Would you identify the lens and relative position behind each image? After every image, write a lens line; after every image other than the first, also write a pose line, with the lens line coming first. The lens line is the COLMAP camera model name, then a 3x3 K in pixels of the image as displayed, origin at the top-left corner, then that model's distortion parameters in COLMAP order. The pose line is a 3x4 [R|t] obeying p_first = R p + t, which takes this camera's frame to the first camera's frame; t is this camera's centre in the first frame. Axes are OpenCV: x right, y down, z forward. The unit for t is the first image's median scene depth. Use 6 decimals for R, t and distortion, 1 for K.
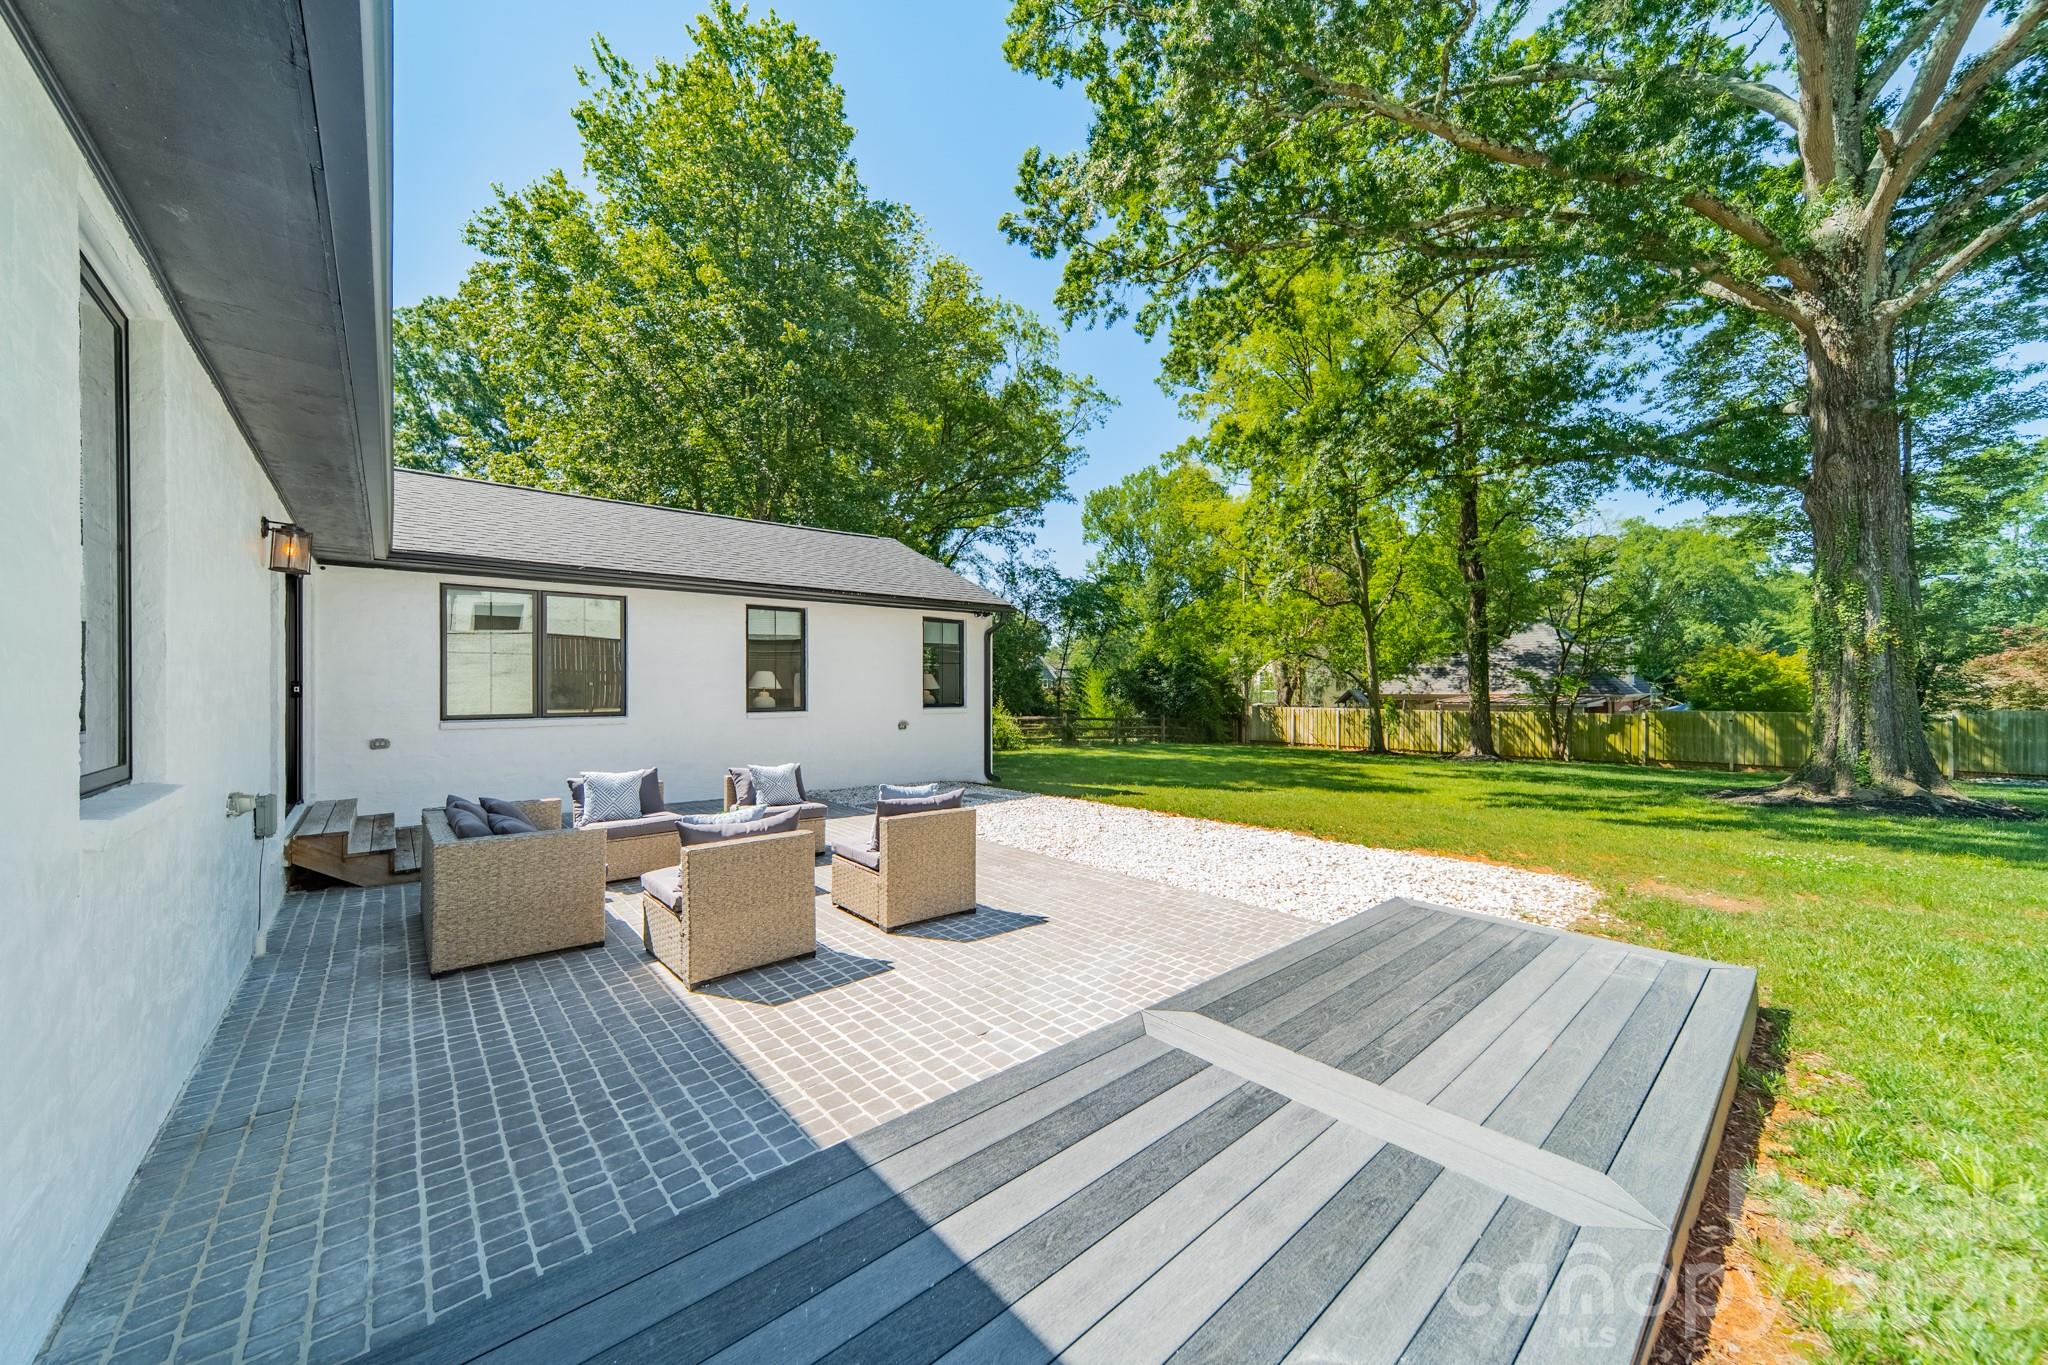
lens RADIAL K [[722.1, 0, 1034.6], [0, 722.1, 679.7], [0, 0, 1]] dist [0.009063, -0.000598]
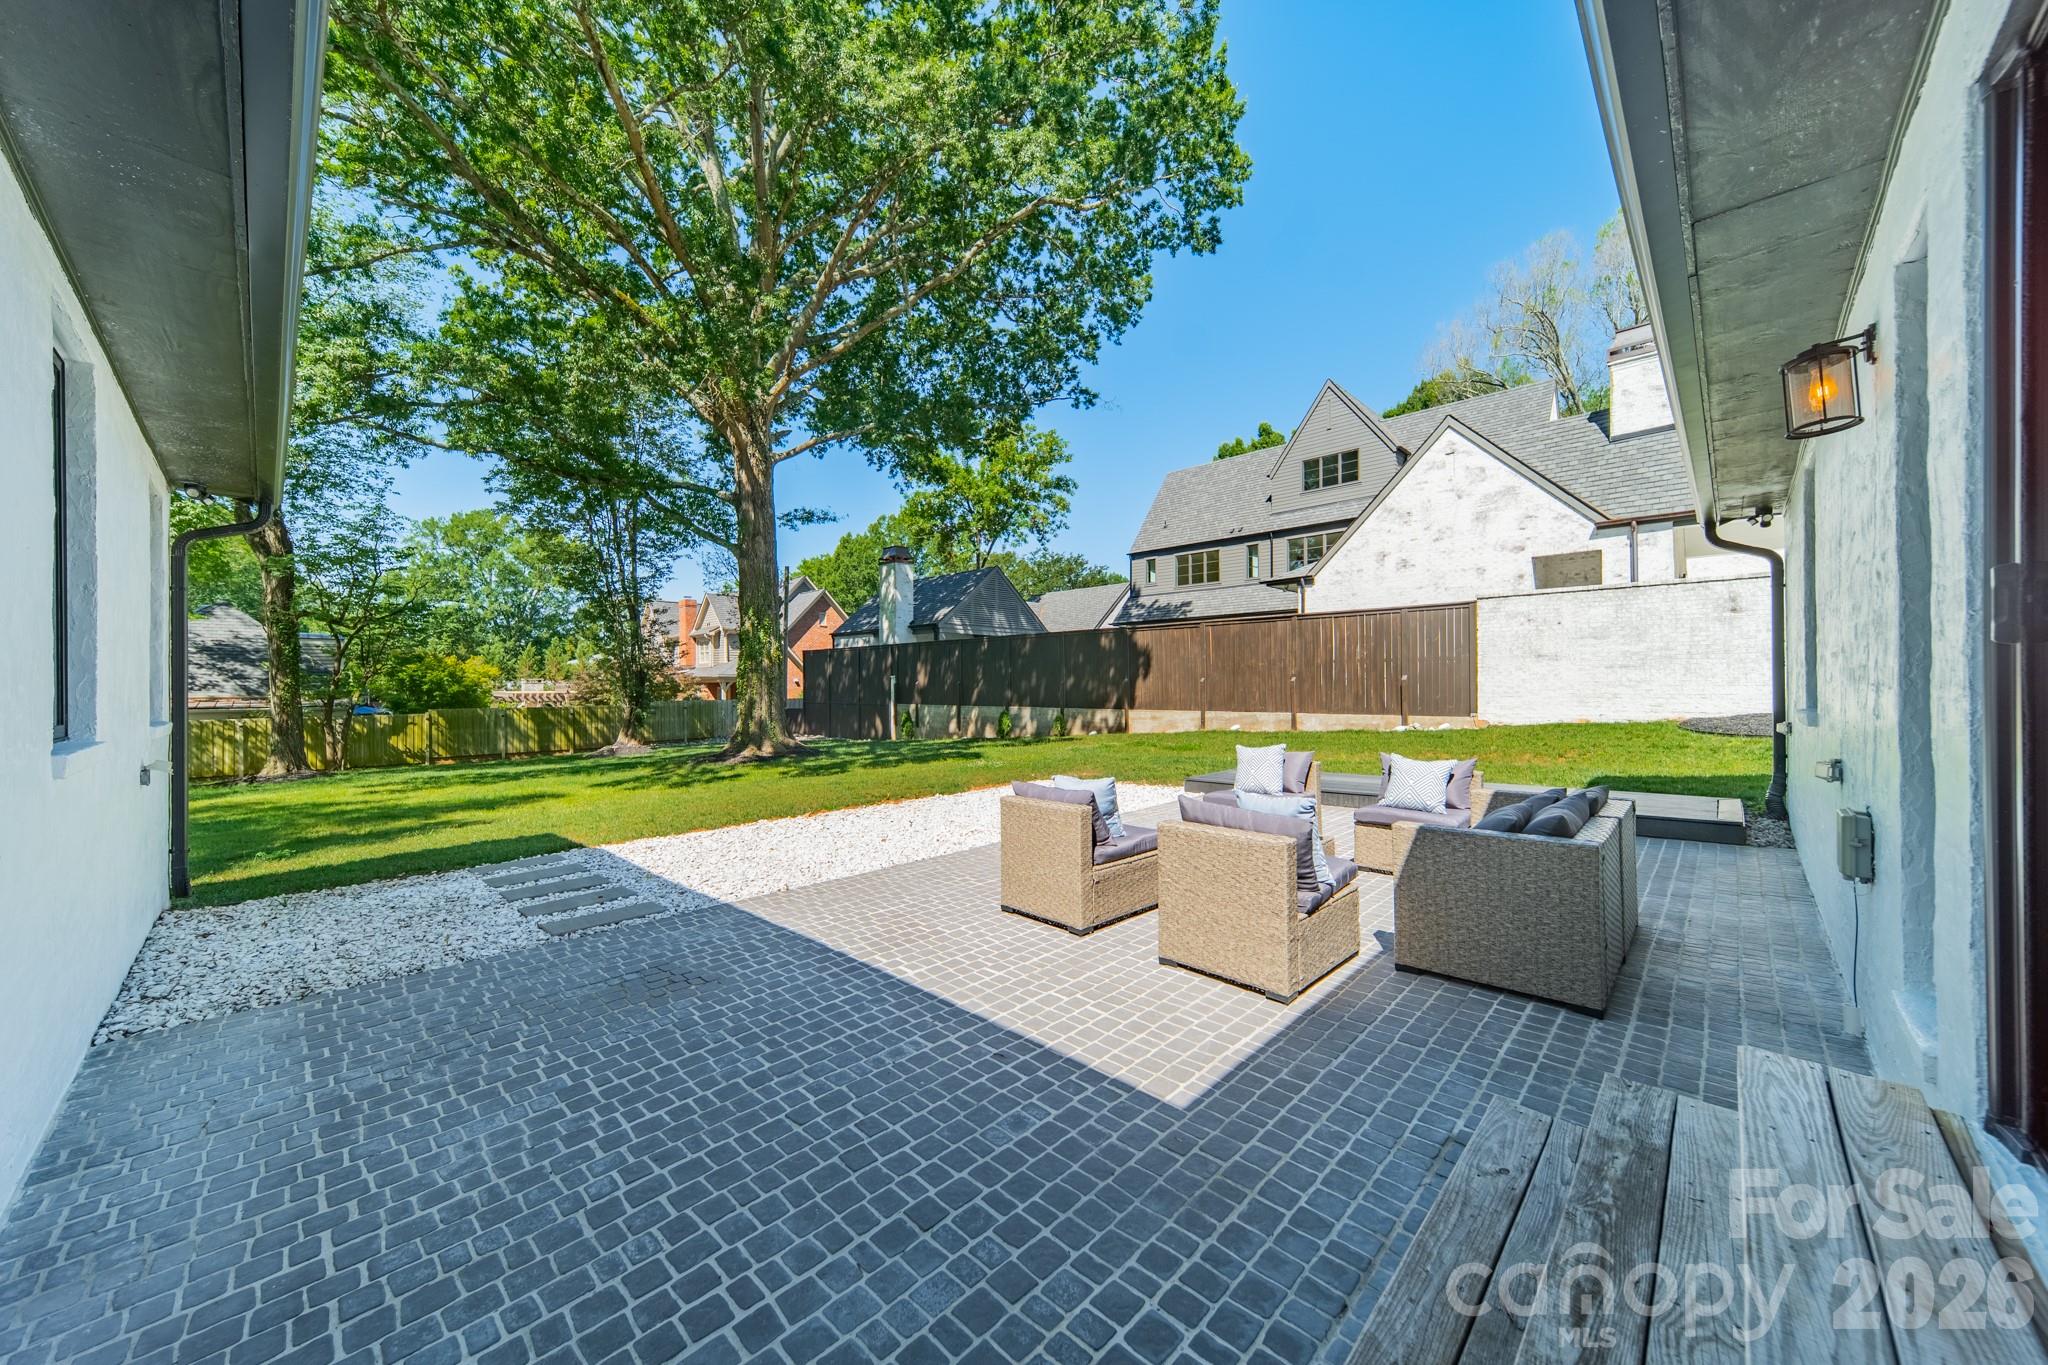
lens RADIAL K [[722.1, 0, 1032.2], [0, 722.1, 685.0], [0, 0, 1]] dist [0.009063, -0.000598]
pose [[-0.081218, 0.003207, 0.996691, -0.257656], [-0.004794, 0.999982, -0.003608, 0.008424], [-0.996685, -0.005071, -0.081201, 0.268288]]
